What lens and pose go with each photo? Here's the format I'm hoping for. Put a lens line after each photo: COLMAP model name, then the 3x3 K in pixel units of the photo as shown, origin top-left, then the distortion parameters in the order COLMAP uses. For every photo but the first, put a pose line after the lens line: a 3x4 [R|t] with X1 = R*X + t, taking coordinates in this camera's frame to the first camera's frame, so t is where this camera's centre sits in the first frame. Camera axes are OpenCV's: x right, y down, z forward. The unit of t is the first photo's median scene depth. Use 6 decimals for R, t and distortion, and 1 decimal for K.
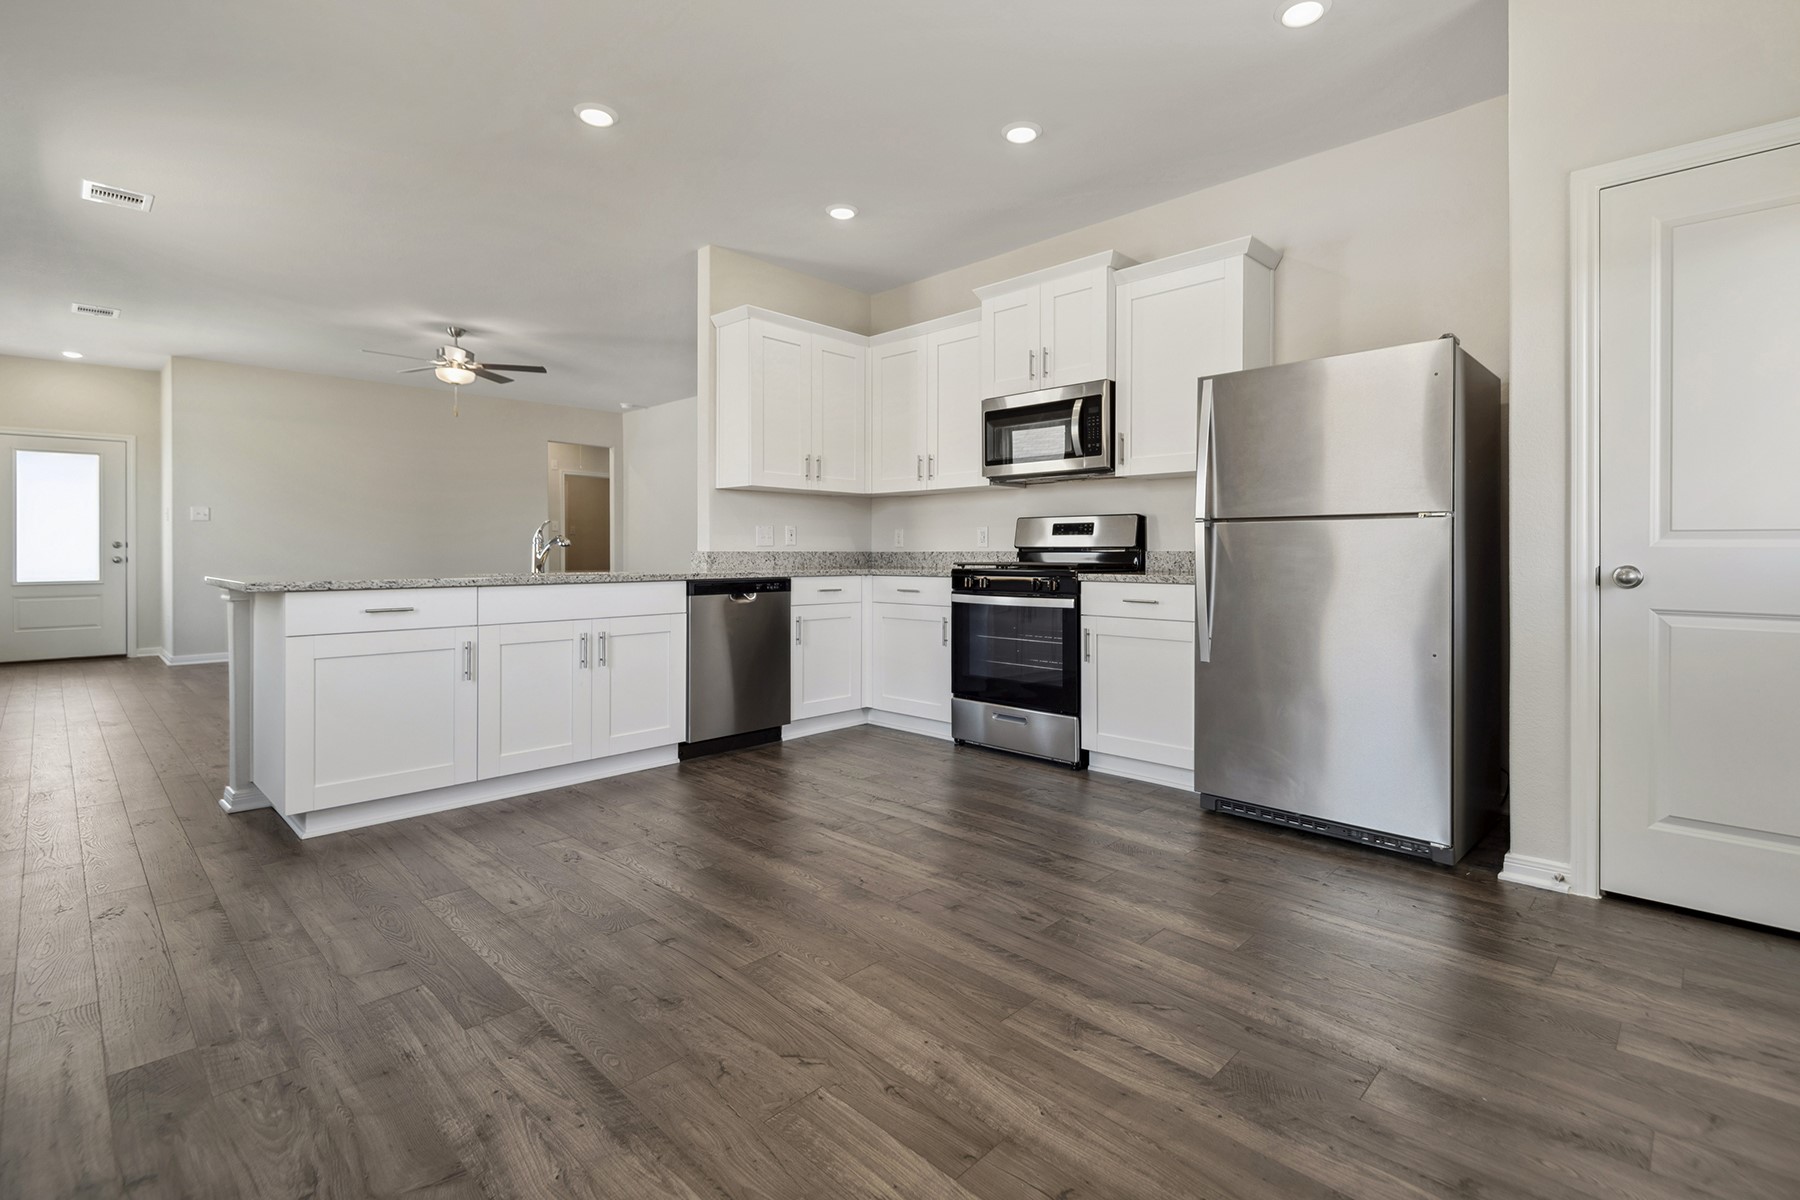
lens RADIAL K [[819.9, 0, 903.8], [0, 819.9, 558.6], [0, 0, 1]] dist [0.015827, -0.000171]
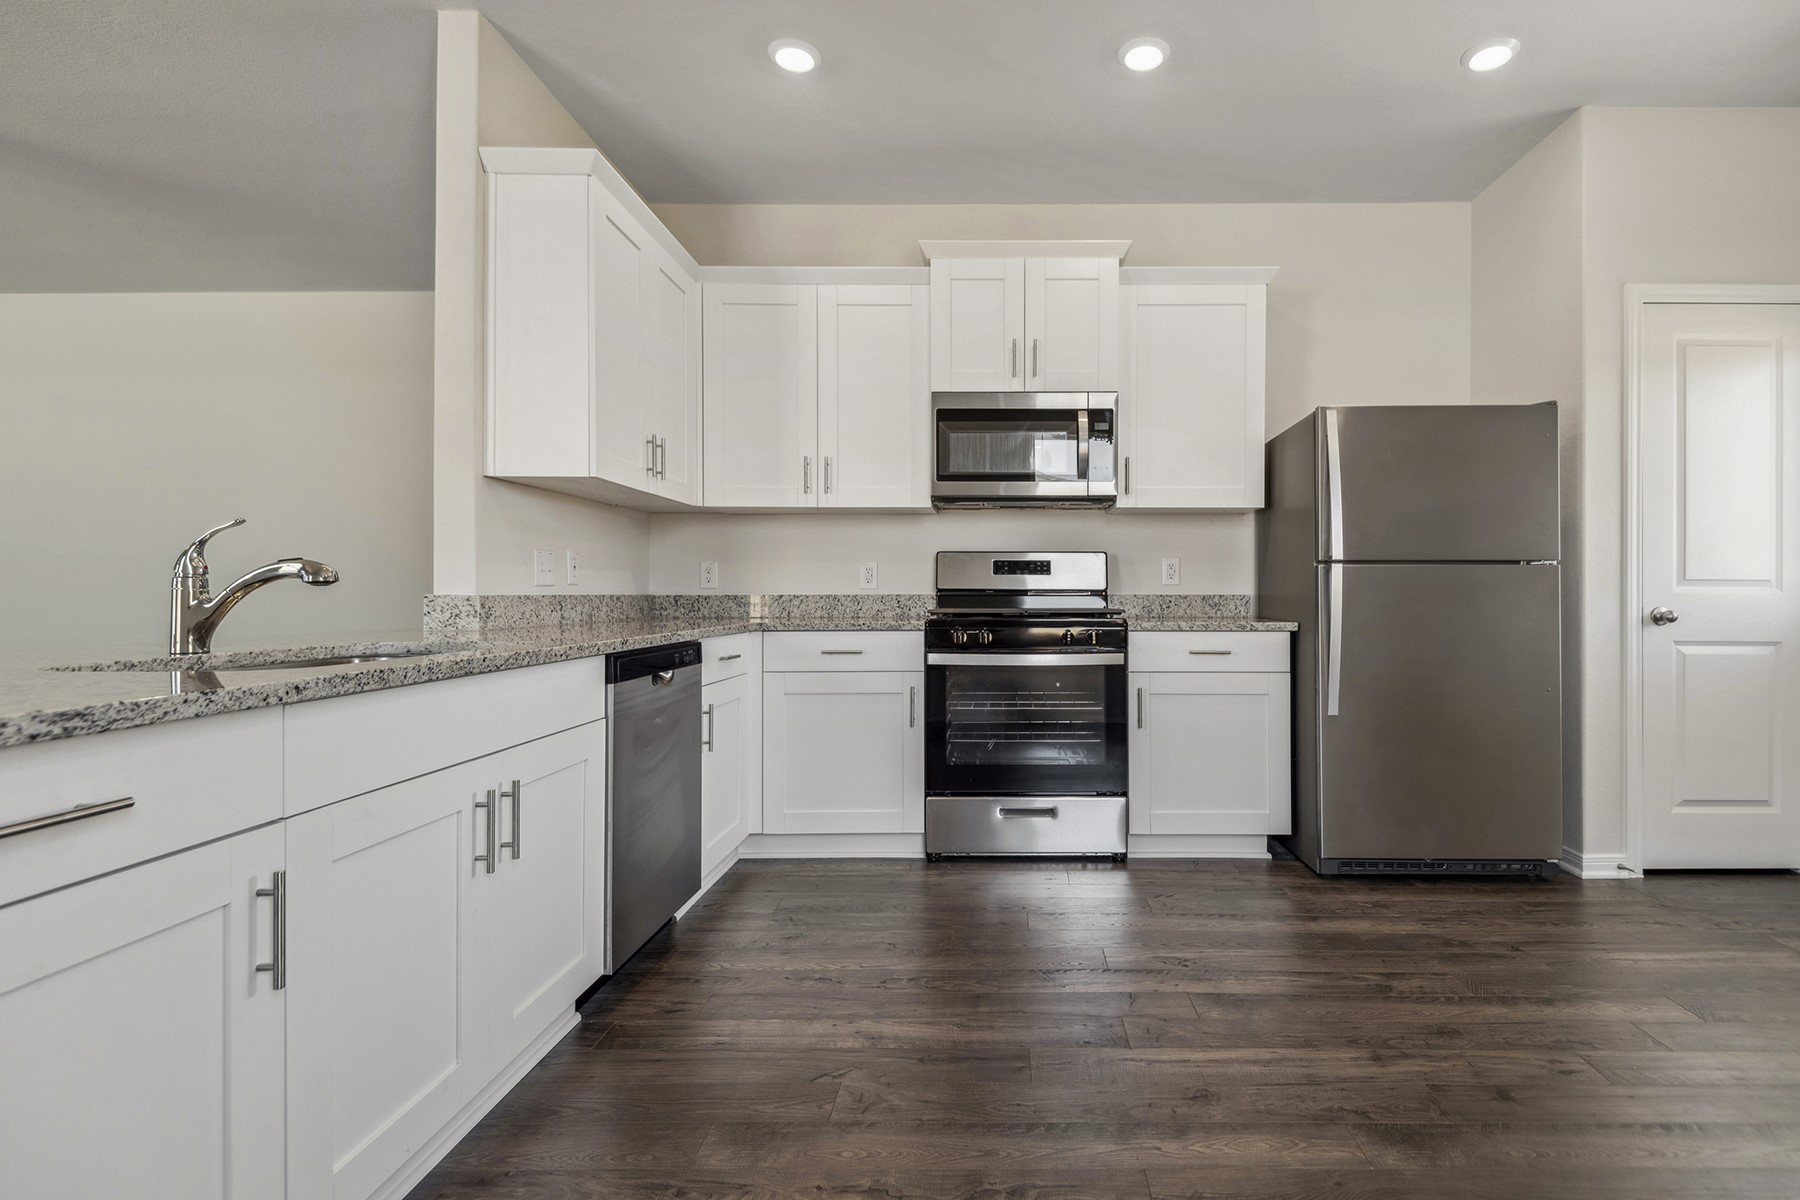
lens RADIAL K [[859.0, 0, 900.2], [0, 859.0, 592.1], [0, 0, 1]] dist [0.009590, -0.000691]
pose [[0.717156, 0.002237, 0.696909, -0.501368], [0.005093, 0.999951, -0.008451, -0.005226], [-0.696894, 0.009610, 0.717110, 0.494011]]
